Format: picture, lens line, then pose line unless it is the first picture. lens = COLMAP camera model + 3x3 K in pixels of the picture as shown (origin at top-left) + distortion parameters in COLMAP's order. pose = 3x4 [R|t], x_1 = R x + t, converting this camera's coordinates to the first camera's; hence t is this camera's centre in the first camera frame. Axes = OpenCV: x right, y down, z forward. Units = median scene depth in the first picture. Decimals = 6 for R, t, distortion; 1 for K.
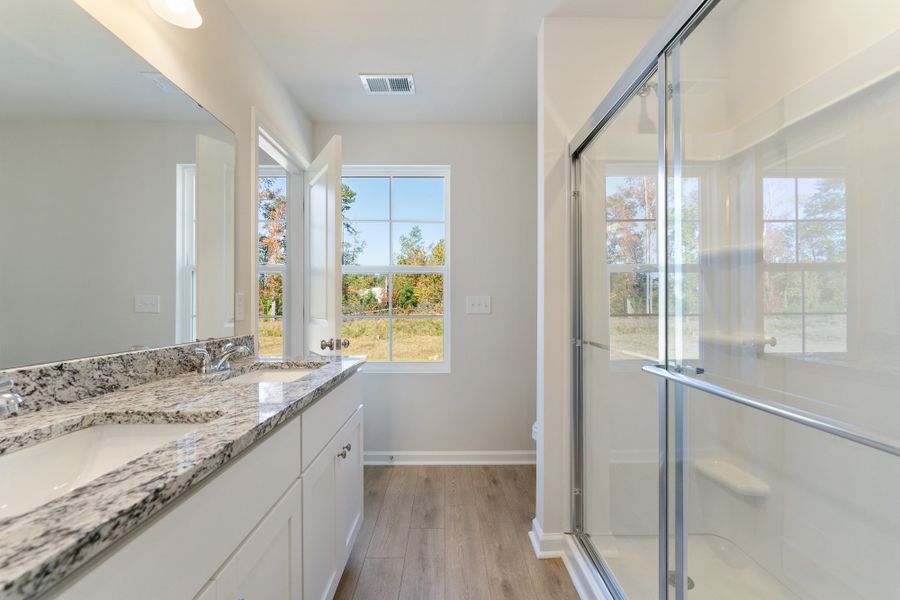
lens RADIAL K [[358.8, 0, 447.3], [0, 358.8, 302.0], [0, 0, 1]] dist [0.003100, 0.000193]
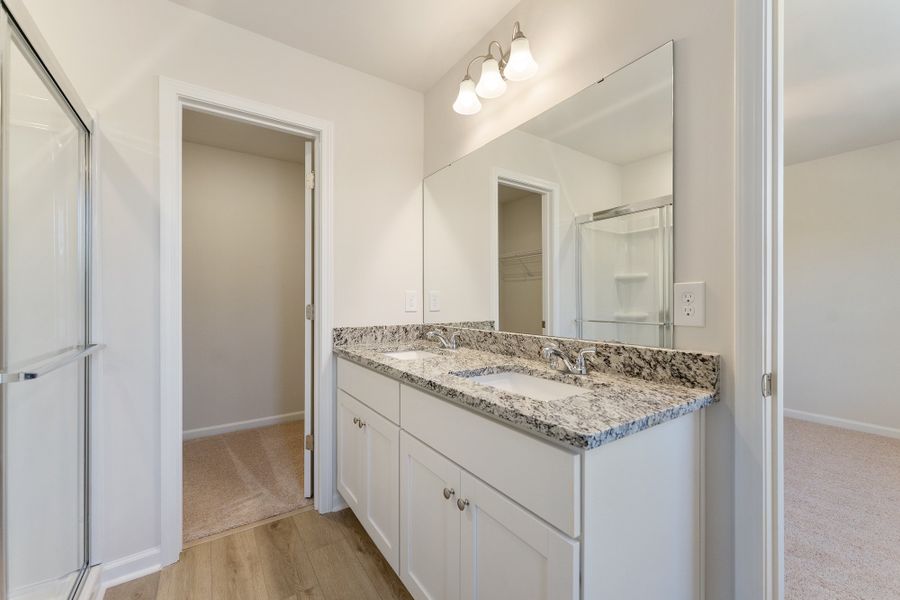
lens RADIAL K [[358.8, 0, 449.9], [0, 358.8, 302.5], [0, 0, 1]] dist [0.003100, 0.000193]
pose [[-0.833422, -0.007084, -0.552591, 0.147125], [-0.000757, 0.999932, -0.011677, 0.024953], [0.552636, -0.009313, -0.833371, 1.797430]]
